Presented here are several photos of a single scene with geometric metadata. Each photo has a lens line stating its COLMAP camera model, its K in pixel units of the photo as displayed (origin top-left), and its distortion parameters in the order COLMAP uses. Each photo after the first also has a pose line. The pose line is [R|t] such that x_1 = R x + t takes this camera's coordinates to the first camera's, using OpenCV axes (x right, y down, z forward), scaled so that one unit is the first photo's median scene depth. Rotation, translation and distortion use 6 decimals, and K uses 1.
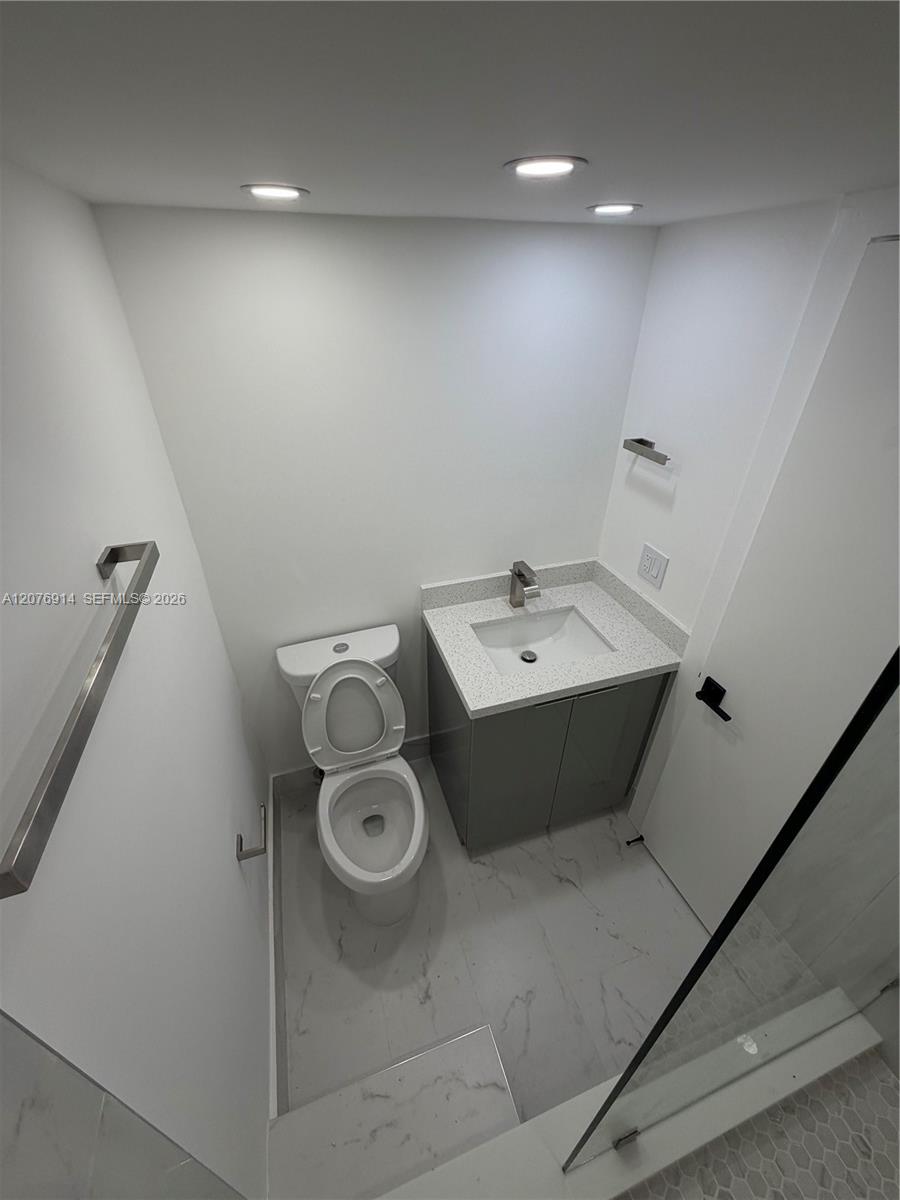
lens RADIAL K [[477.0, 0, 448.6], [0, 477.0, 597.9], [0, 0, 1]] dist [0.000501, -0.000025]
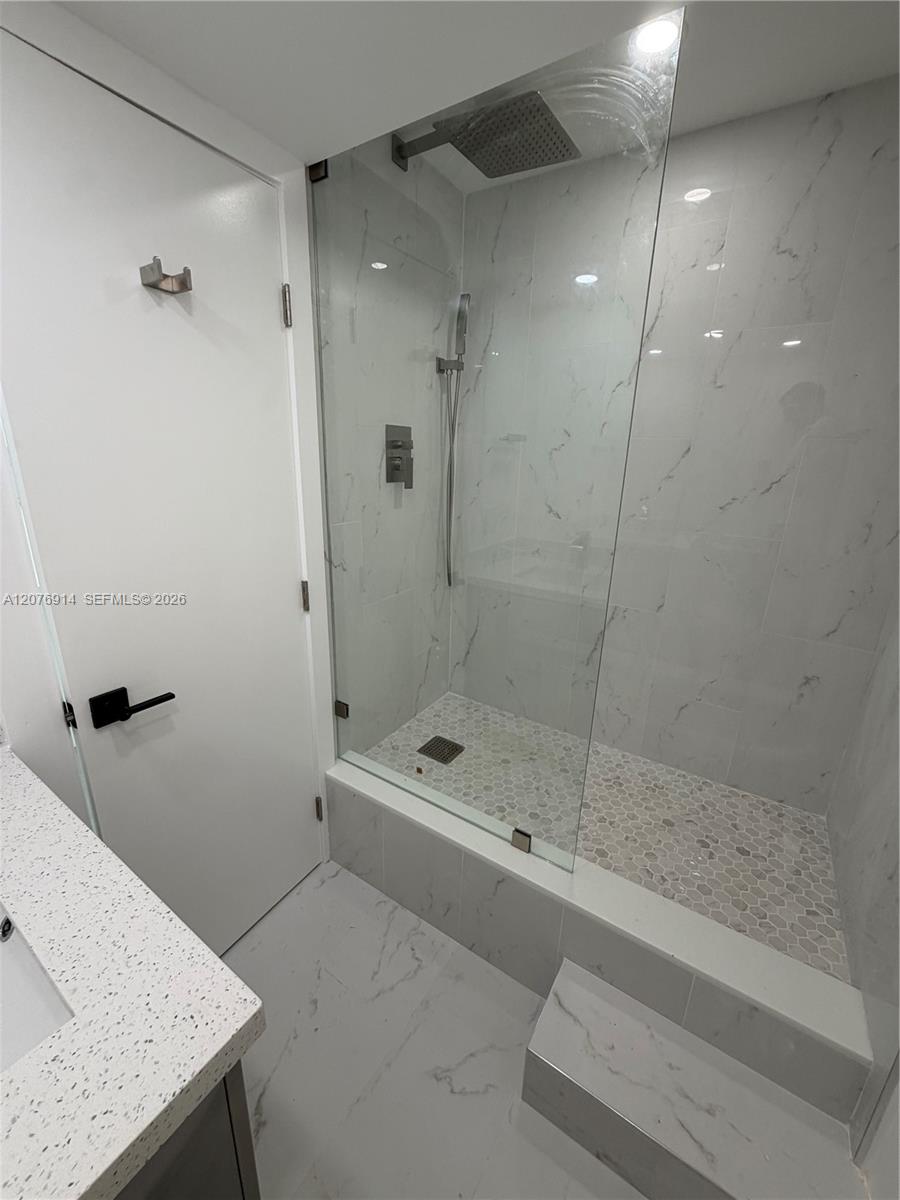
lens RADIAL K [[477.0, 0, 448.6], [0, 477.0, 597.9], [0, 0, 1]] dist [0.000501, -0.000025]
pose [[-0.619659, -0.242576, 0.746444, -0.212949], [0.402087, 0.718649, 0.567335, -0.105410], [-0.674053, 0.651690, -0.347781, 0.790187]]
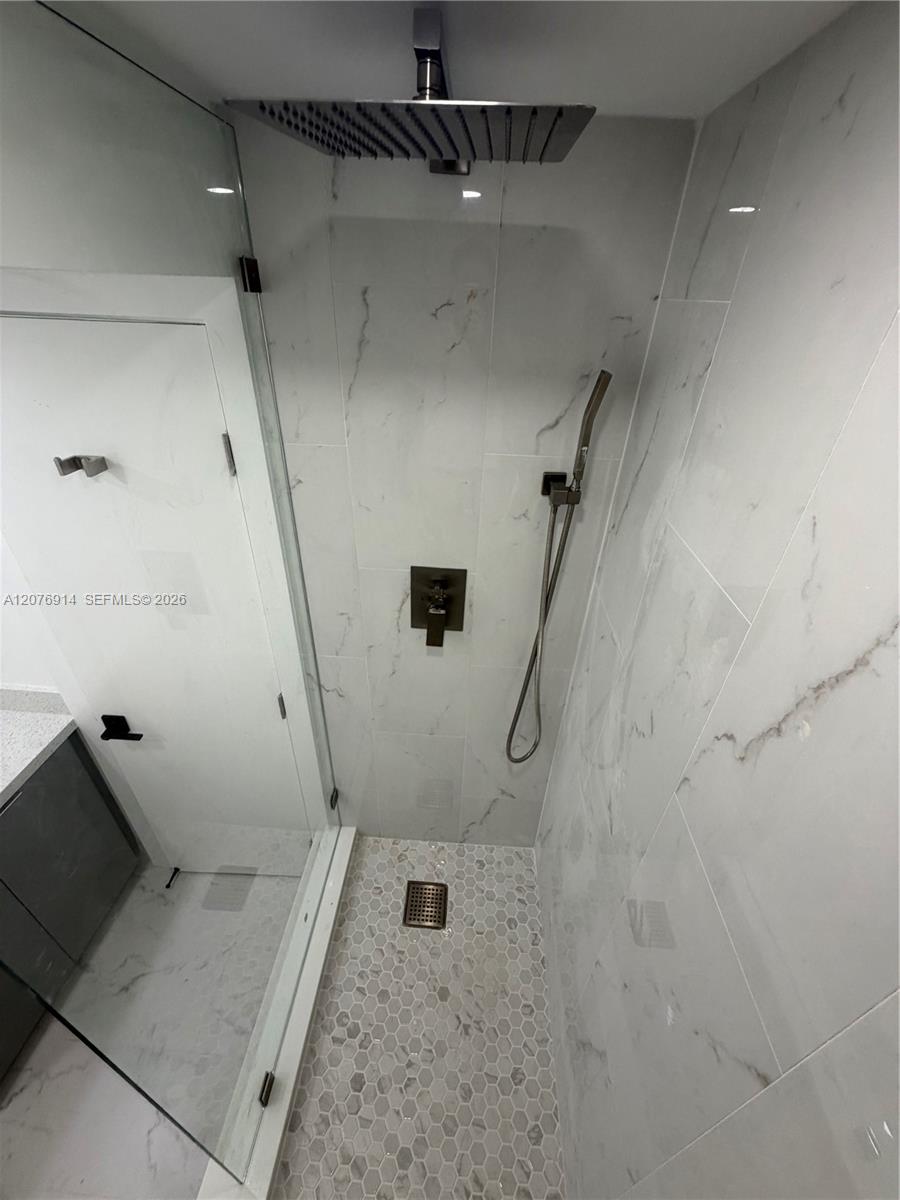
lens RADIAL K [[477.0, 0, 448.6], [0, 477.0, 597.9], [0, 0, 1]] dist [0.000501, -0.000025]
pose [[0.378537, -0.484917, 0.788394, 0.134162], [0.469661, 0.834606, 0.287839, 0.008964], [-0.797576, 0.261320, 0.543676, -0.183444]]
